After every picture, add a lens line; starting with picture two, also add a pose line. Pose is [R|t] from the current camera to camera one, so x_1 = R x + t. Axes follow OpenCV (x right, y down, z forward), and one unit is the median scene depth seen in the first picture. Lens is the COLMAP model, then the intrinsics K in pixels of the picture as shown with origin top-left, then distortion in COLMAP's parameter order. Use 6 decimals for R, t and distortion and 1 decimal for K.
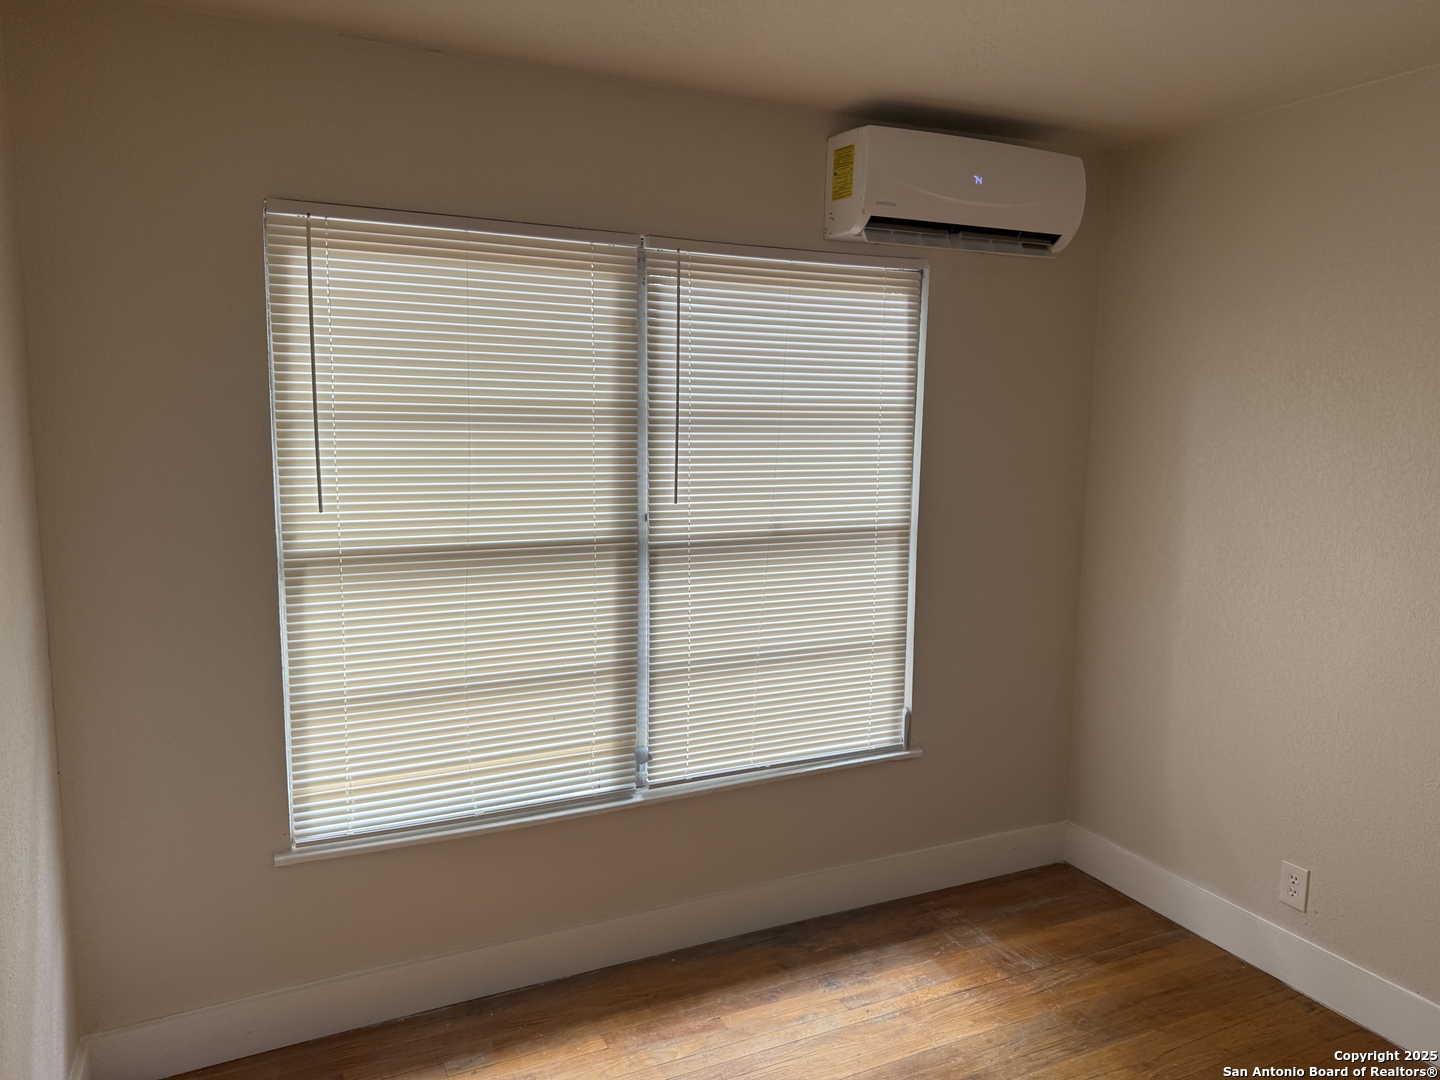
lens RADIAL K [[1016.6, 0, 726.4], [0, 1016.6, 546.1], [0, 0, 1]] dist [0.056715, -0.060536]
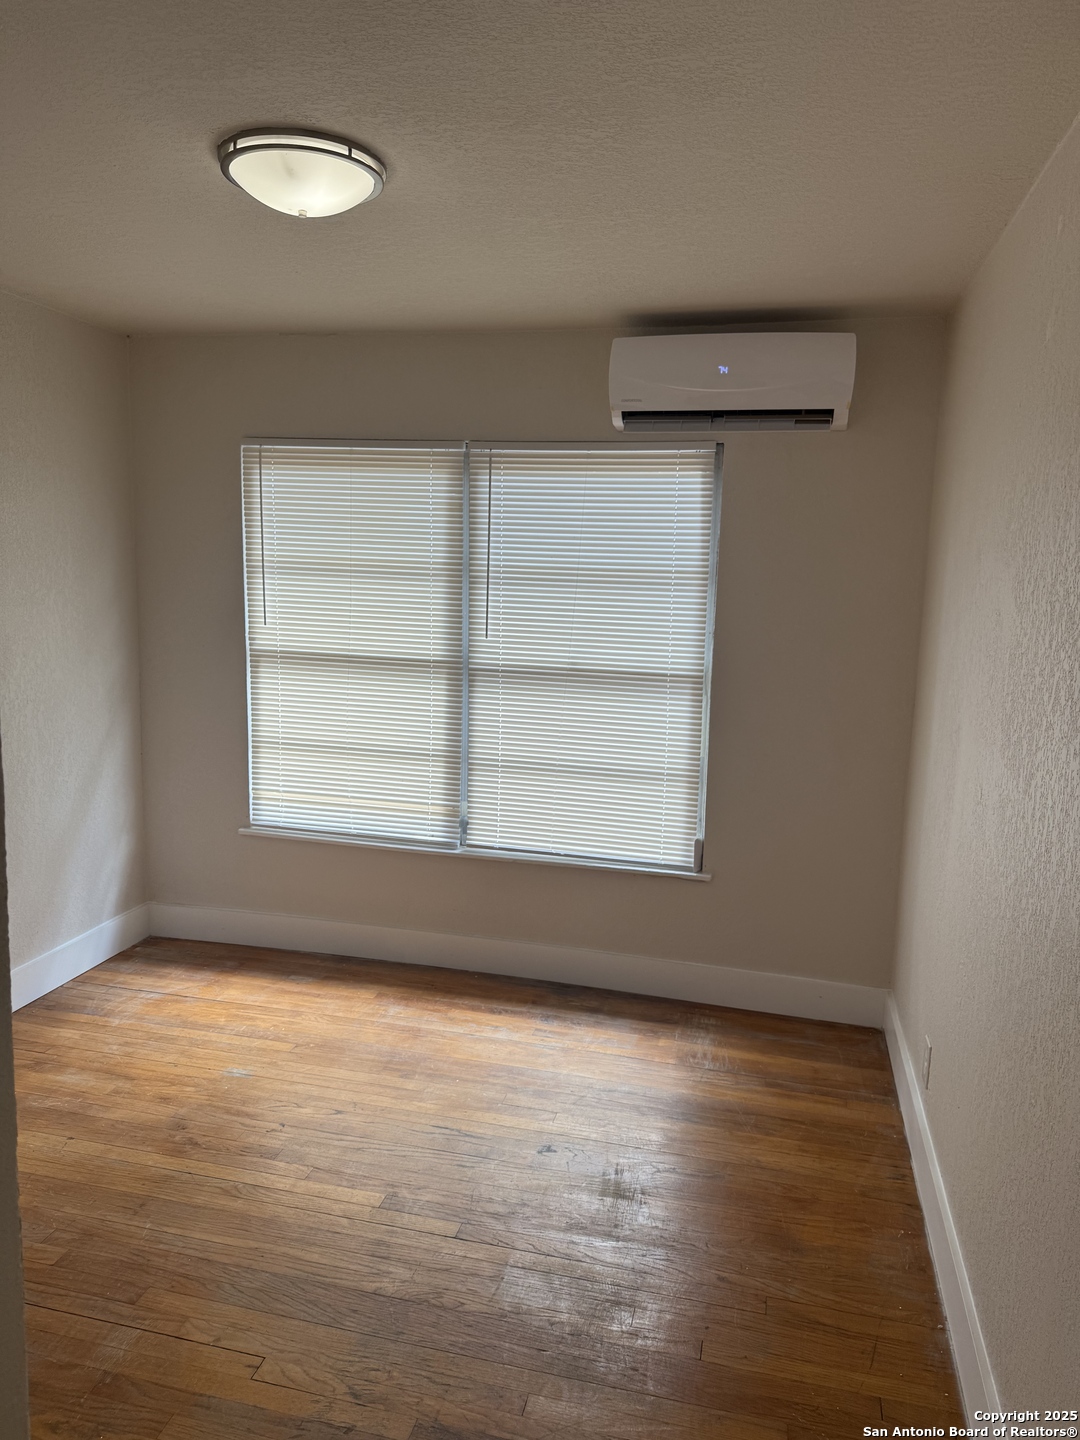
lens RADIAL K [[1016.6, 0, 560.0], [0, 1016.6, 749.6], [0, 0, 1]] dist [0.056715, -0.060536]
pose [[0.770989, 0.123013, -0.624856, 0.880690], [-0.110219, 0.992135, 0.059322, 0.013601], [0.627239, 0.023135, 0.778483, 0.011712]]
